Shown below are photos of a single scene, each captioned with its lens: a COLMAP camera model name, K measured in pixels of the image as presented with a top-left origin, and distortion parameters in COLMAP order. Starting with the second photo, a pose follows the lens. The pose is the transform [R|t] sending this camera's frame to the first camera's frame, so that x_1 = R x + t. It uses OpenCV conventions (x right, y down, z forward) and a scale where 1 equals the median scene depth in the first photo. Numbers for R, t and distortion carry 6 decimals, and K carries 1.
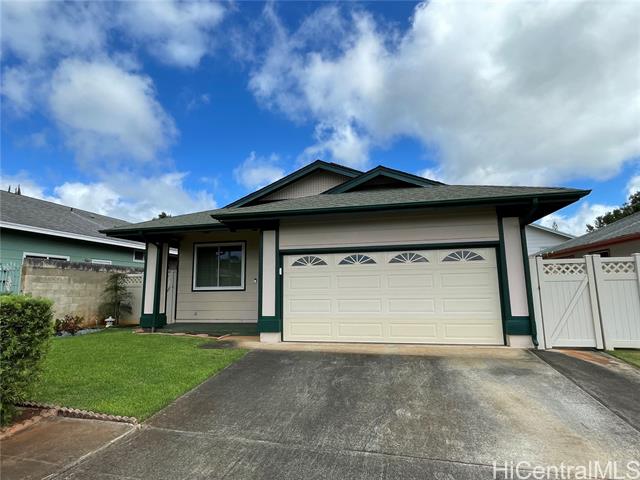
lens RADIAL K [[341.3, 0, 319.9], [0, 341.3, 240.4], [0, 0, 1]] dist [-0.002213, 0.000487]
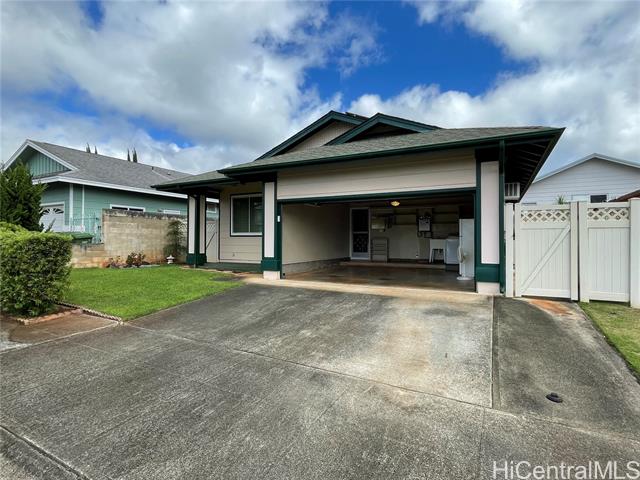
lens RADIAL K [[341.3, 0, 317.4], [0, 341.3, 238.7], [0, 0, 1]] dist [-0.002213, 0.000487]
pose [[0.964052, 0.016236, -0.265216, 0.345611], [0.021273, 0.990212, 0.137943, 0.003997], [0.264860, -0.138626, 0.954270, -0.059846]]
